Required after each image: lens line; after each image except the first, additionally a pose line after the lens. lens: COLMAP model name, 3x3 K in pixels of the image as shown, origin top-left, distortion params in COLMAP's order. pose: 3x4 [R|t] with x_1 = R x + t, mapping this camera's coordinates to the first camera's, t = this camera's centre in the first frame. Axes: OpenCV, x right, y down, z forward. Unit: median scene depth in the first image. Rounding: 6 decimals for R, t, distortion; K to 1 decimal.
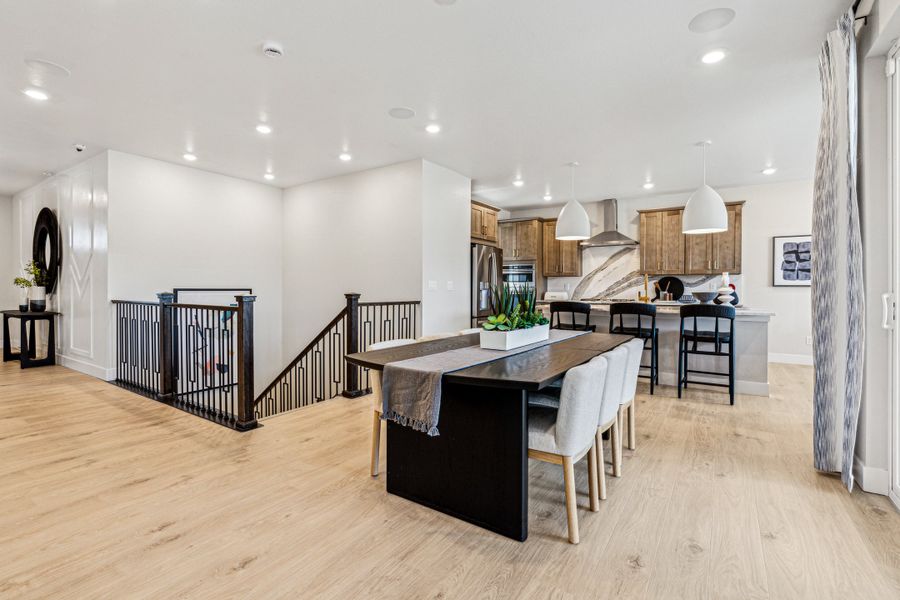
lens RADIAL K [[411.0, 0, 451.7], [0, 411.0, 292.4], [0, 0, 1]] dist [-0.004562, -0.000860]
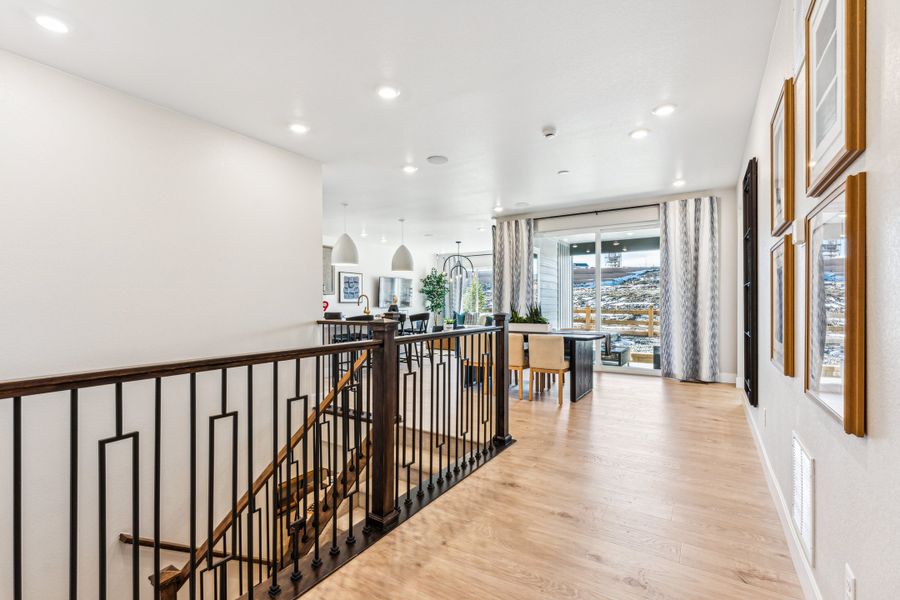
lens RADIAL K [[411.0, 0, 447.5], [0, 411.0, 300.6], [0, 0, 1]] dist [-0.004562, -0.000860]
pose [[-0.021919, 0.002794, 0.999756, -0.743064], [0.016003, 0.999869, -0.002443, -0.012200], [-0.999632, 0.015945, -0.021961, 0.562773]]
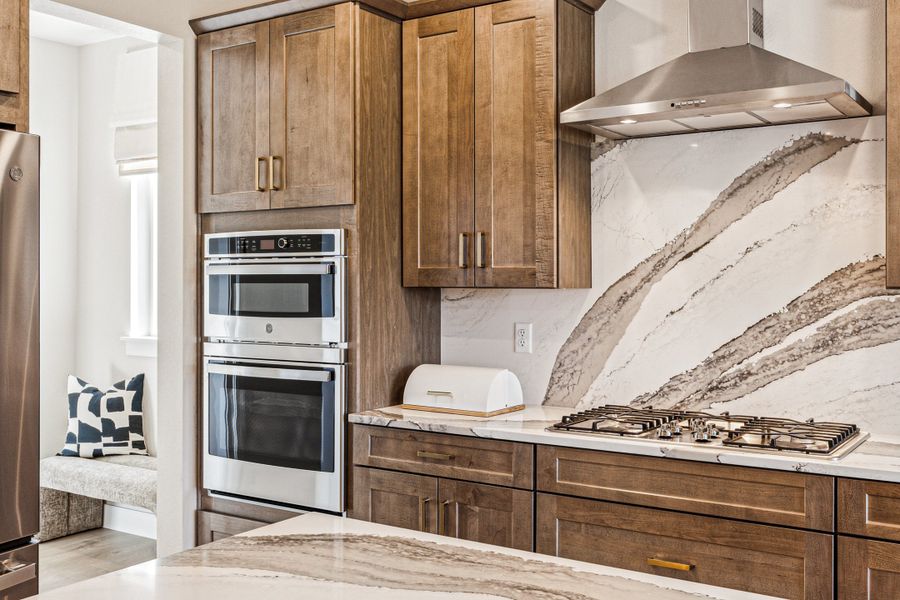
lens RADIAL K [[921.2, 0, 453.6], [0, 921.2, 279.4], [0, 0, 1]] dist [-0.000100, 0.000000]
pose [[0.999942, -0.002242, 0.010560, 0.282466], [0.002418, 0.999859, -0.016641, -0.041470], [-0.010521, 0.016665, 0.999806, 0.637884]]
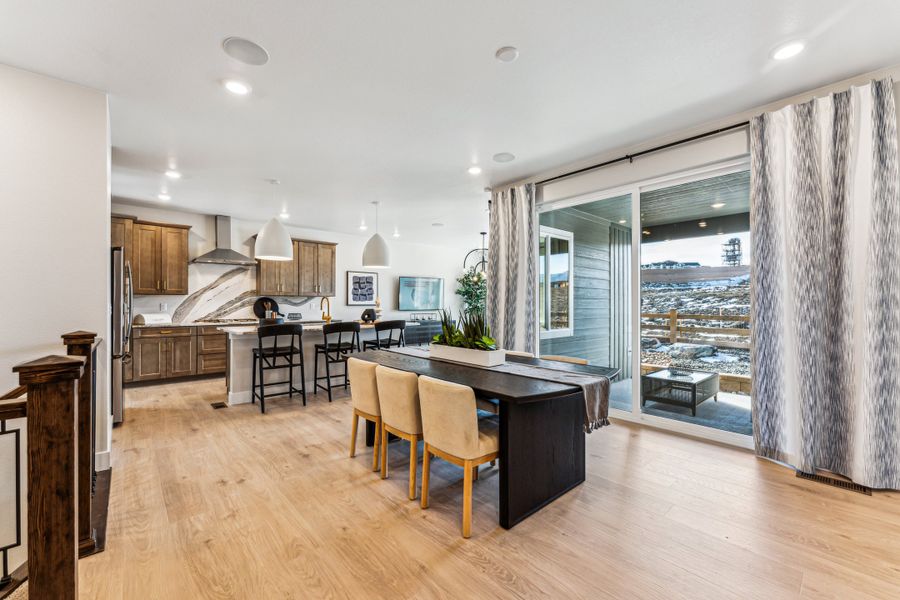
lens RADIAL K [[367.5, 0, 448.5], [0, 367.5, 299.6], [0, 0, 1]] dist [0.001000, -0.000184]
pose [[0.250010, 0.007144, 0.968217, -0.342815], [0.013510, 0.999850, -0.010866, -0.015137], [-0.968149, 0.015798, 0.249876, 0.303881]]
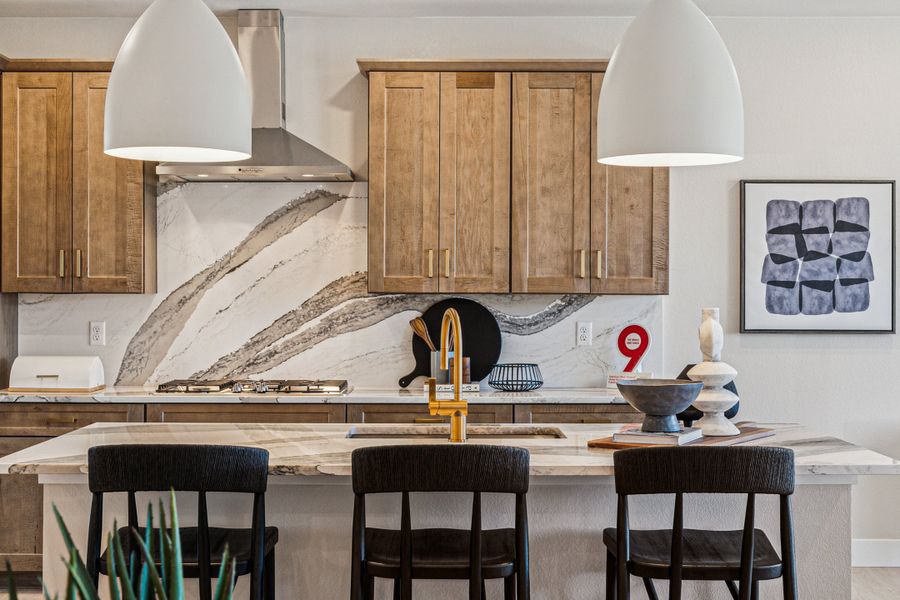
lens RADIAL K [[1336.9, 0, 428.2], [0, 1336.9, 275.9], [0, 0, 1]] dist [0.006713, 0.000000]
pose [[0.834948, 0.005579, 0.550301, -0.004564], [0.007428, 0.999743, -0.021405, -0.035394], [-0.550279, 0.021960, 0.834692, 0.230313]]
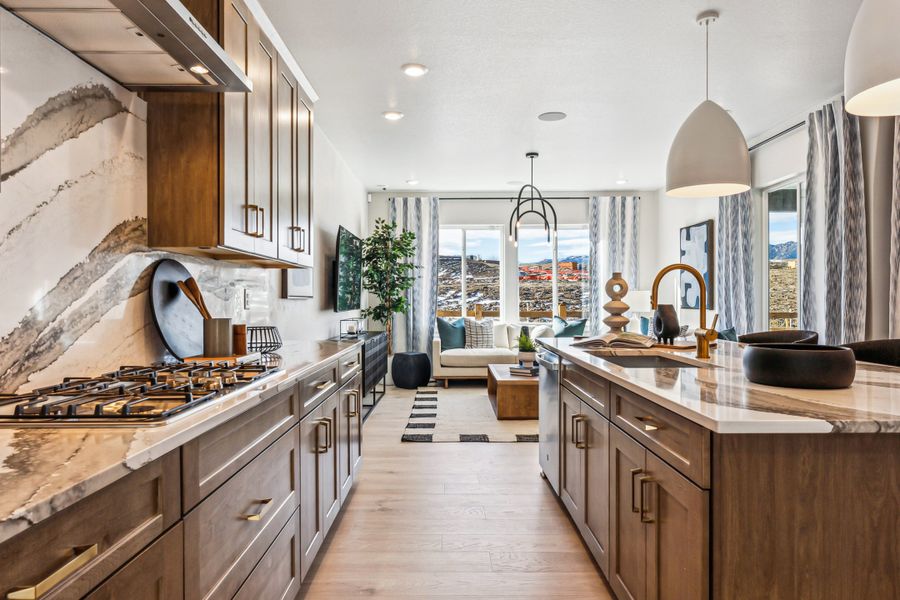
lens RADIAL K [[558.9, 0, 445.6], [0, 558.9, 301.9], [0, 0, 1]] dist [0.000161, -0.002991]
pose [[-0.556305, -0.005198, 0.830962, 0.142465], [0.010795, 0.999851, 0.013481, -0.015834], [-0.830908, 0.016470, -0.556166, 1.094590]]
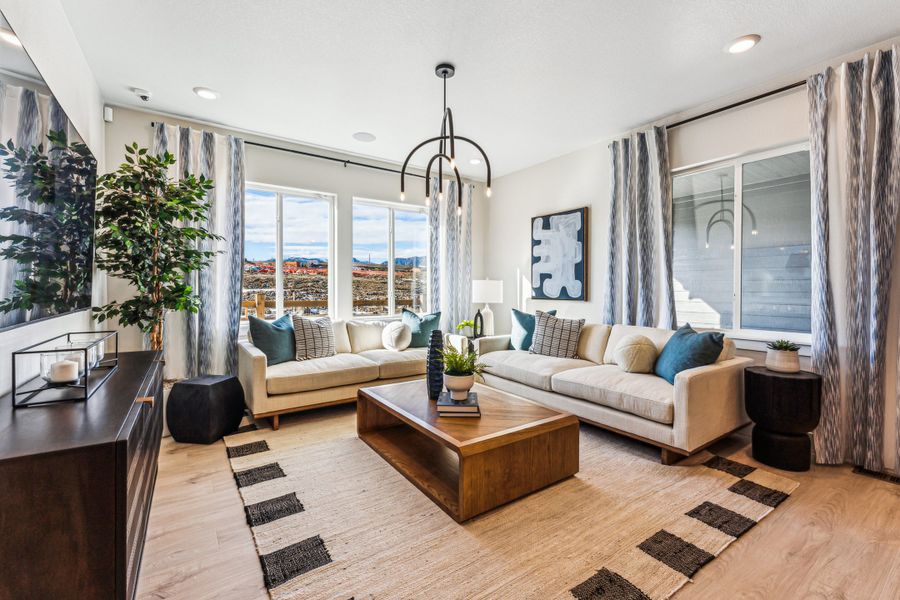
lens RADIAL K [[383.6, 0, 449.4], [0, 383.6, 294.0], [0, 0, 1]] dist [0.004125, -0.000617]
pose [[-0.931761, -0.010941, 0.362907, 0.650576], [-0.001598, 0.999660, 0.026037, -0.012267], [-0.363069, 0.023680, -0.931461, 0.861797]]
